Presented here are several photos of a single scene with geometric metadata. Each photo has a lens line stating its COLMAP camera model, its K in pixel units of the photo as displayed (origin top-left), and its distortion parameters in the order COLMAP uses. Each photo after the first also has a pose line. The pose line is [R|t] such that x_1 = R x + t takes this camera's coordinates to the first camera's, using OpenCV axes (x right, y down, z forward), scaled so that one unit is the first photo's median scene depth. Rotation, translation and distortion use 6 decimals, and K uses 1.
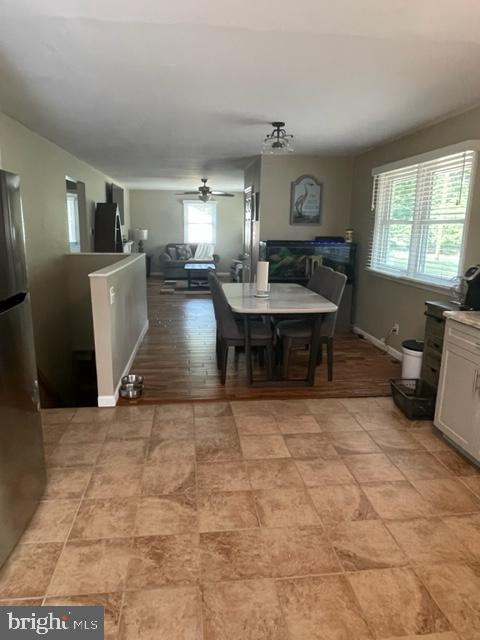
lens RADIAL K [[420.9, 0, 237.8], [0, 420.9, 319.0], [0, 0, 1]] dist [-0.000198, -0.000803]
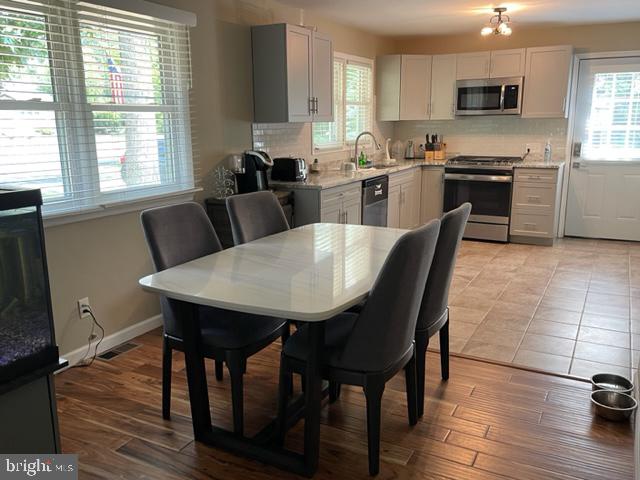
lens RADIAL K [[551.7, 0, 321.7], [0, 551.7, 243.1], [0, 0, 1]] dist [0.044733, -0.049101]
pose [[-0.819558, -0.130448, 0.557949, -0.289774], [0.121037, 0.912356, 0.391097, -0.333664], [-0.560066, 0.388059, -0.731940, 1.516254]]
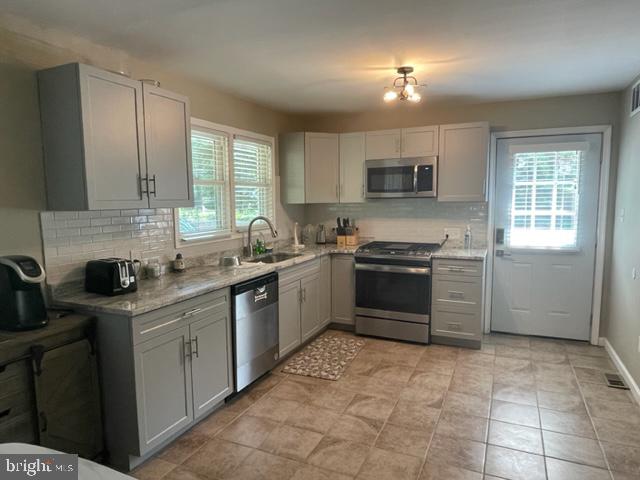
lens RADIAL K [[420.9, 0, 318.6], [0, 420.9, 240.8], [0, 0, 1]] dist [-0.000198, -0.000803]
pose [[-0.855067, -0.059476, 0.515095, -0.126721], [0.107876, 0.951258, 0.288915, -0.218750], [-0.507172, 0.302608, -0.806973, 0.954509]]
